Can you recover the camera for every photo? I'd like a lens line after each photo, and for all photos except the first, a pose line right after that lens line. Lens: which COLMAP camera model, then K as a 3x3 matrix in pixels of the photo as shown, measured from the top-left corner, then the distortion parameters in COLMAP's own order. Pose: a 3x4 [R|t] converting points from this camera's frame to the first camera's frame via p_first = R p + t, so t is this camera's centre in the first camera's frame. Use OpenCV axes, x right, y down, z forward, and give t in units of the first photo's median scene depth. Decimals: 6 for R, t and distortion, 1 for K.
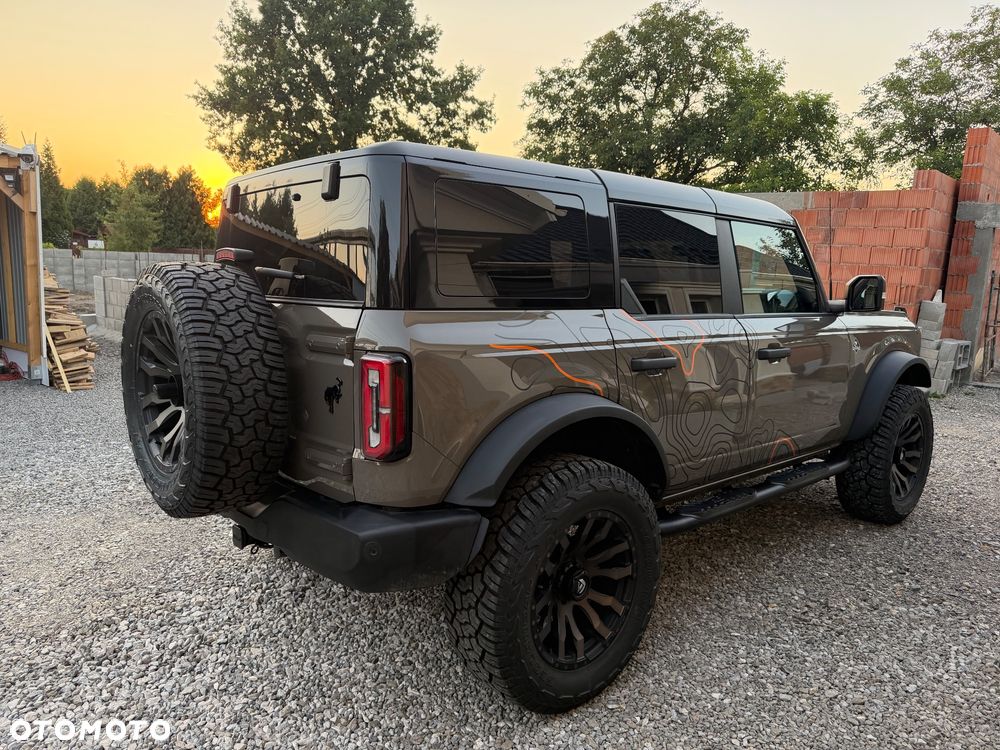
lens RADIAL K [[762.3, 0, 499.9], [0, 762.3, 358.9], [0, 0, 1]] dist [0.028947, -0.038871]
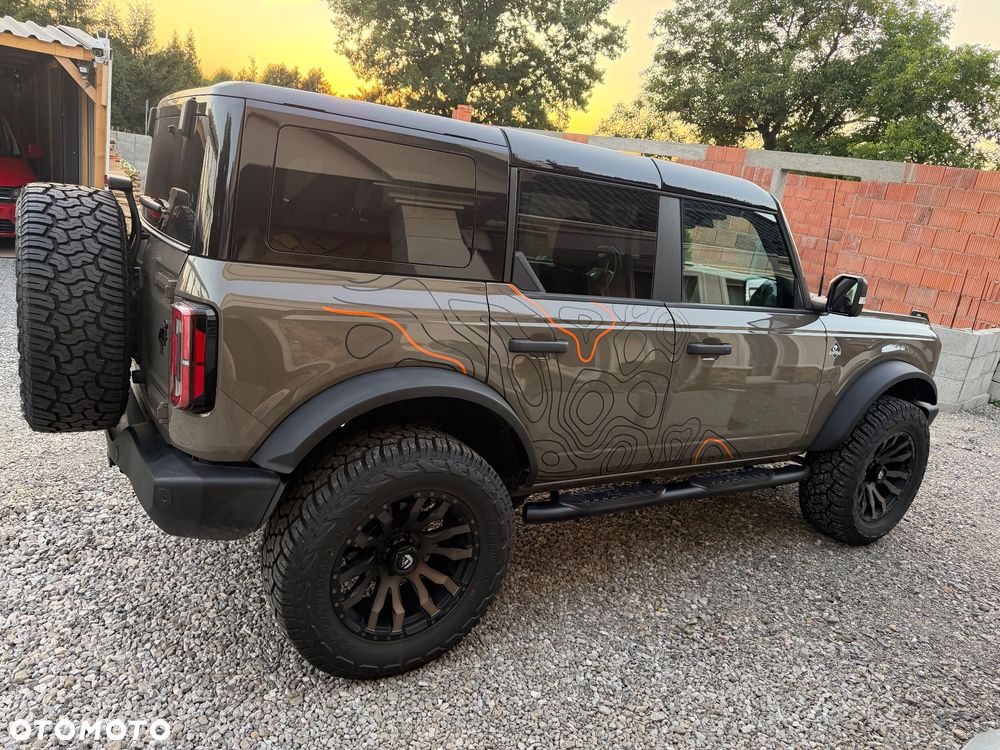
lens RADIAL K [[762.3, 0, 499.9], [0, 762.3, 358.9], [0, 0, 1]] dist [0.028947, -0.038871]
pose [[0.979550, 0.143475, -0.141057, 0.199454], [-0.129791, 0.986293, 0.101885, -0.046471], [0.153741, -0.081494, 0.984745, 0.044482]]
